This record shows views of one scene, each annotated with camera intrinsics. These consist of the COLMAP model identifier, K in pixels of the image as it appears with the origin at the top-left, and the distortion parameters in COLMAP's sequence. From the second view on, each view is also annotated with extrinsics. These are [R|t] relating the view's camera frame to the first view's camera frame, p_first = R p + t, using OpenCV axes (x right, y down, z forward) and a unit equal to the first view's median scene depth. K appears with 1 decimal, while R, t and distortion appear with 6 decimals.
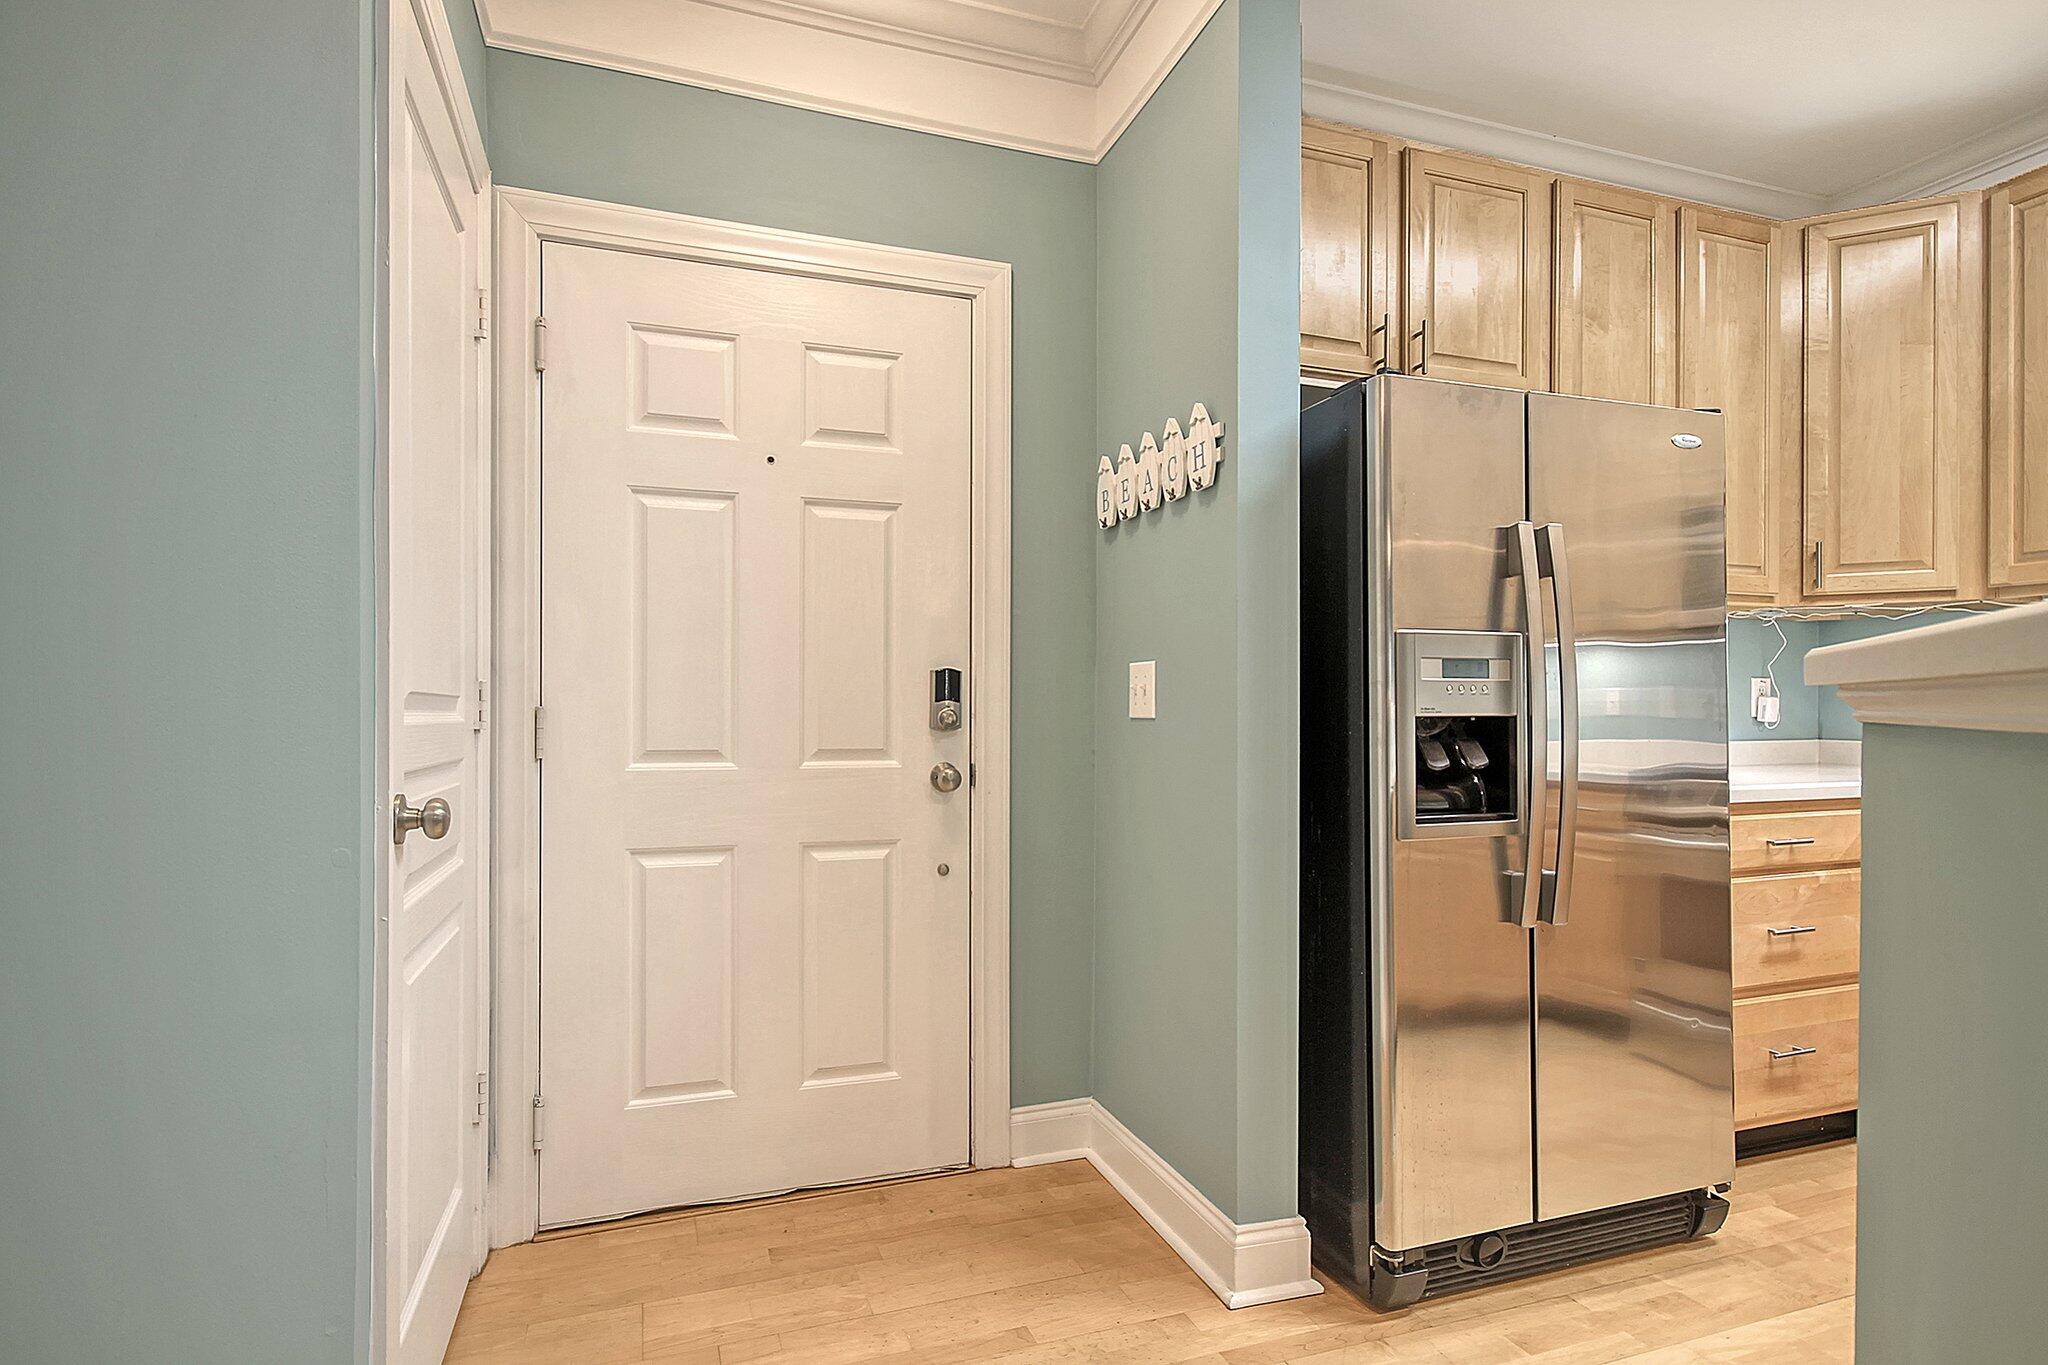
lens RADIAL K [[1059.9, 0, 1024.0], [0, 1059.9, 705.7], [0, 0, 1]] dist [0.001038, 0.001545]
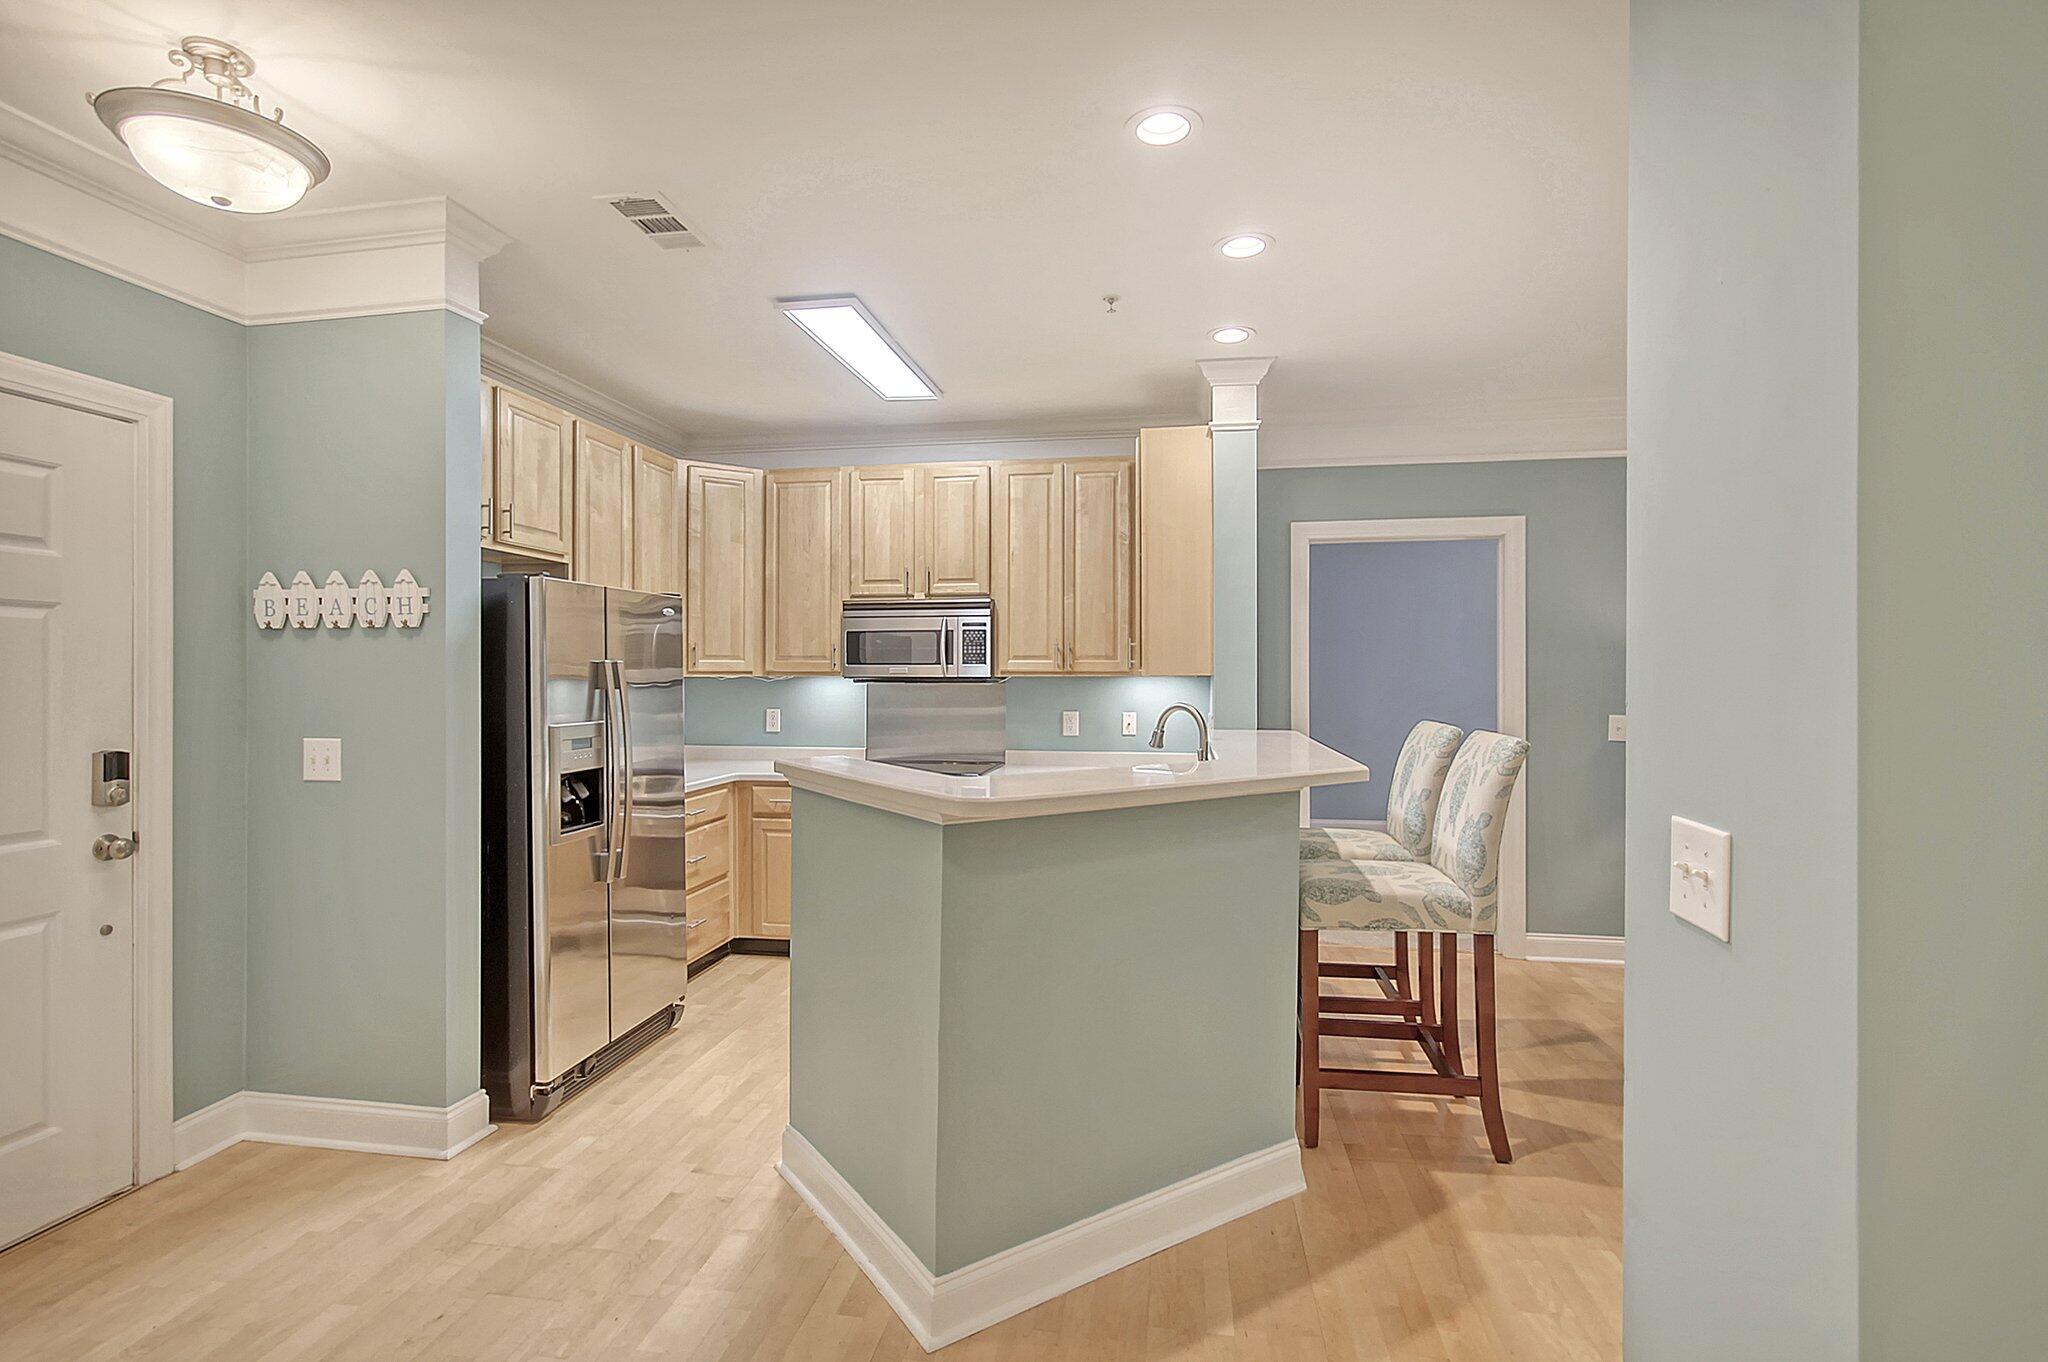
lens RADIAL K [[970.8, 0, 1013.3], [0, 970.8, 674.0], [0, 0, 1]] dist [0.002039, 0.001182]
pose [[0.492550, 0.001230, 0.870283, -0.532493], [-0.003023, 0.999995, 0.000298, -0.127727], [-0.870279, -0.002777, 0.492551, -0.361079]]
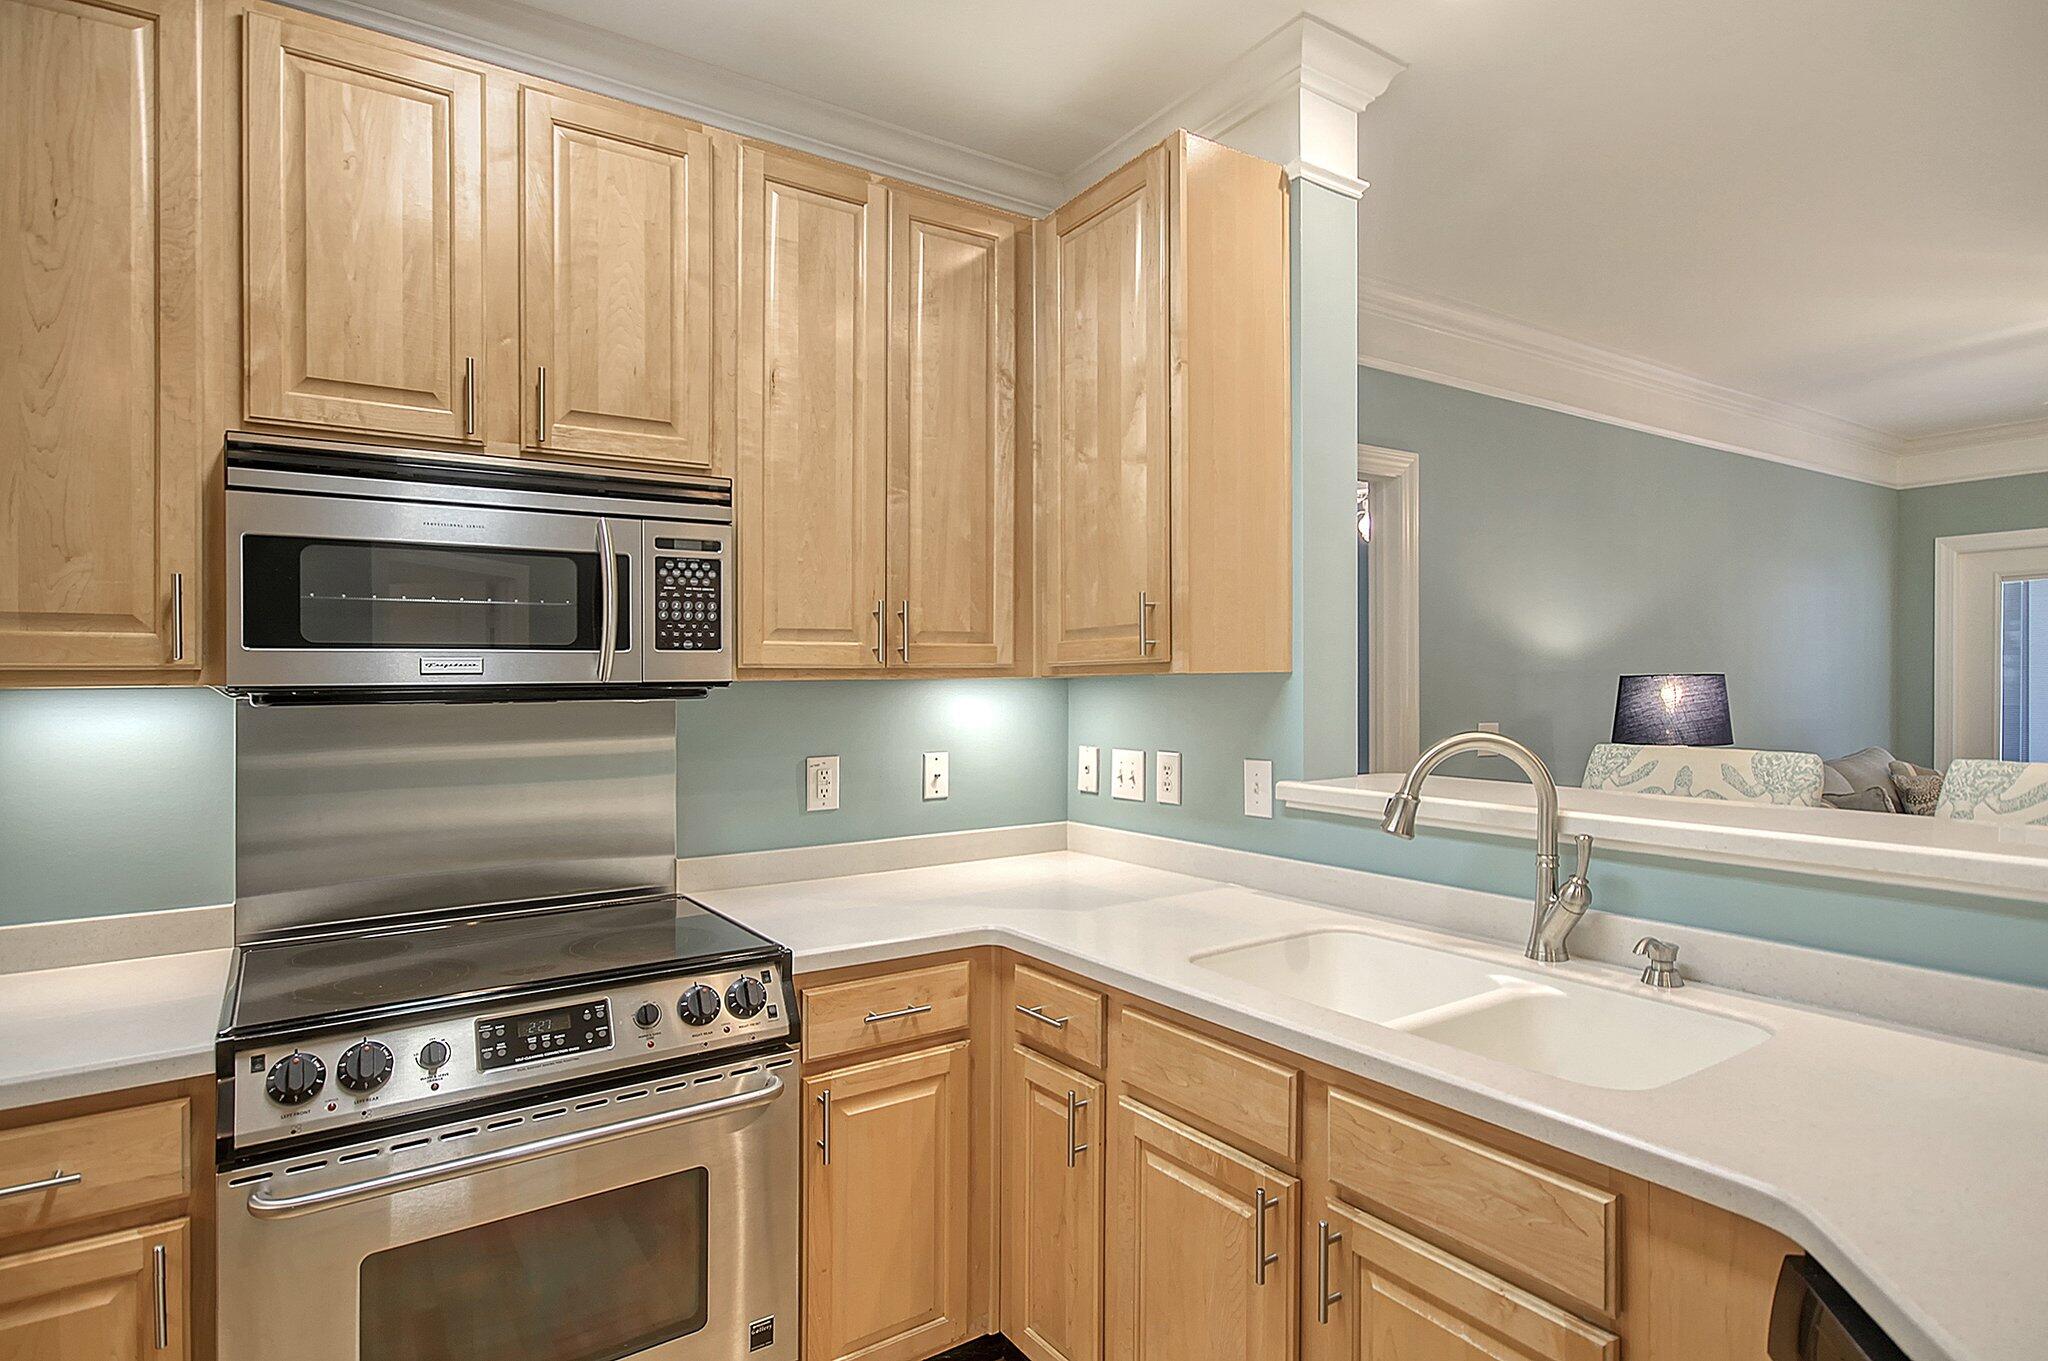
lens RADIAL K [[1059.9, 0, 1004.1], [0, 1059.9, 674.5], [0, 0, 1]] dist [0.001038, 0.001545]
pose [[-0.254528, 0.004911, 0.967053, 0.326002], [0.006255, 0.999975, -0.003432, -0.122706], [-0.967045, 0.005175, -0.254552, 0.683164]]
